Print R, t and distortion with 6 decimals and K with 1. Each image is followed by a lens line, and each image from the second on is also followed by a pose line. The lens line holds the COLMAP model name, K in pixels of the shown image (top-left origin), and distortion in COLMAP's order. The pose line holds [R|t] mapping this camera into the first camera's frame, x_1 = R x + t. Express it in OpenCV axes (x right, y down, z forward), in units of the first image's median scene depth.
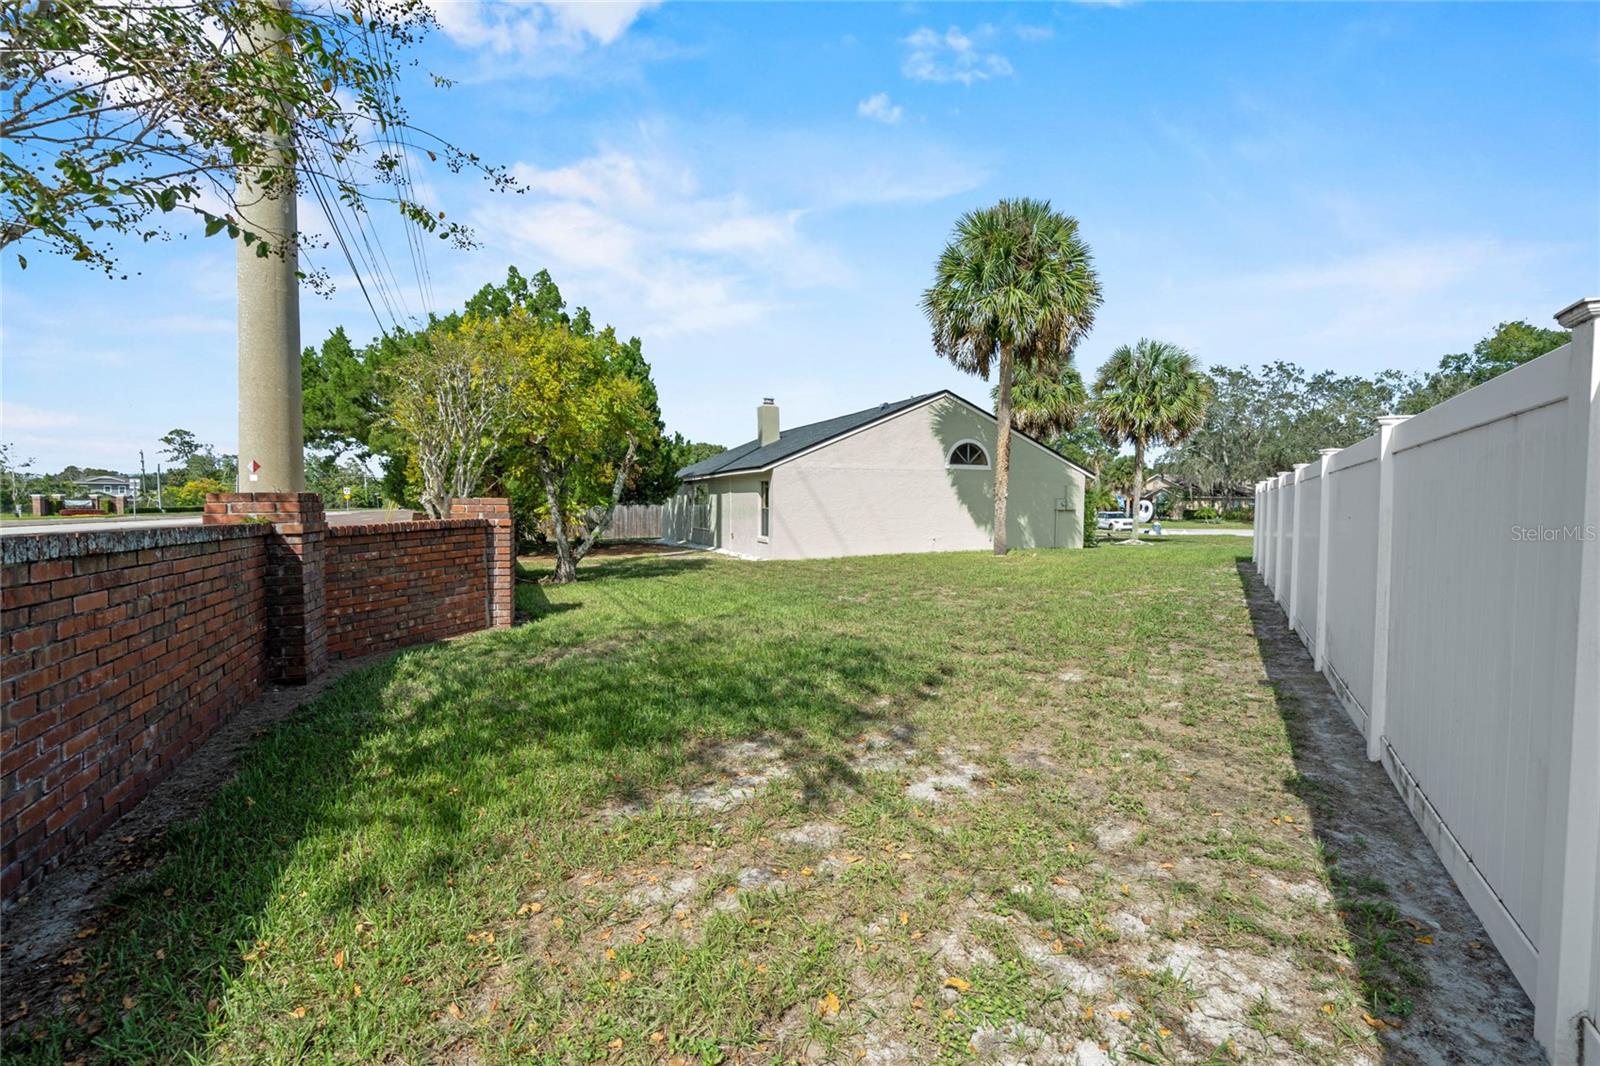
lens RADIAL K [[736.0, 0, 798.5], [0, 736.0, 533.4], [0, 0, 1]] dist [-0.000123, 0.000049]
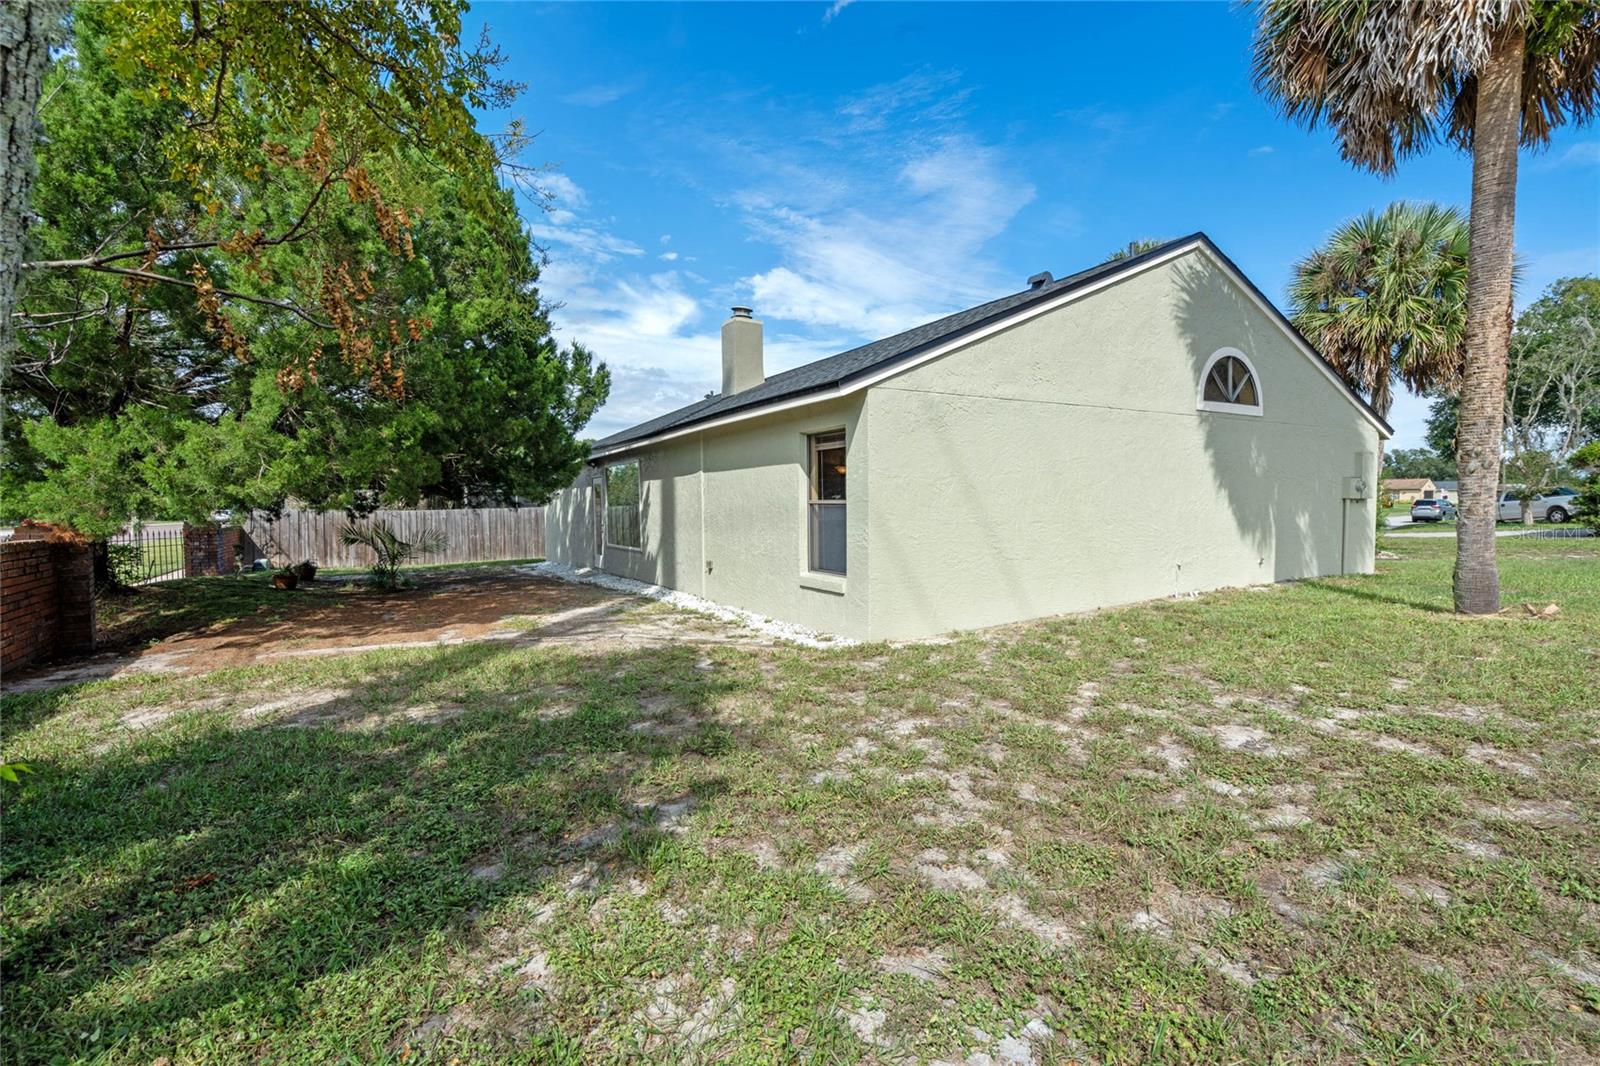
lens RADIAL K [[736.0, 0, 802.3], [0, 736.0, 531.2], [0, 0, 1]] dist [-0.000123, 0.000049]
pose [[0.988665, -0.021434, 0.148597, -0.107377], [0.022308, 0.999742, -0.004213, -0.016725], [-0.148469, 0.007480, 0.988889, 0.582461]]
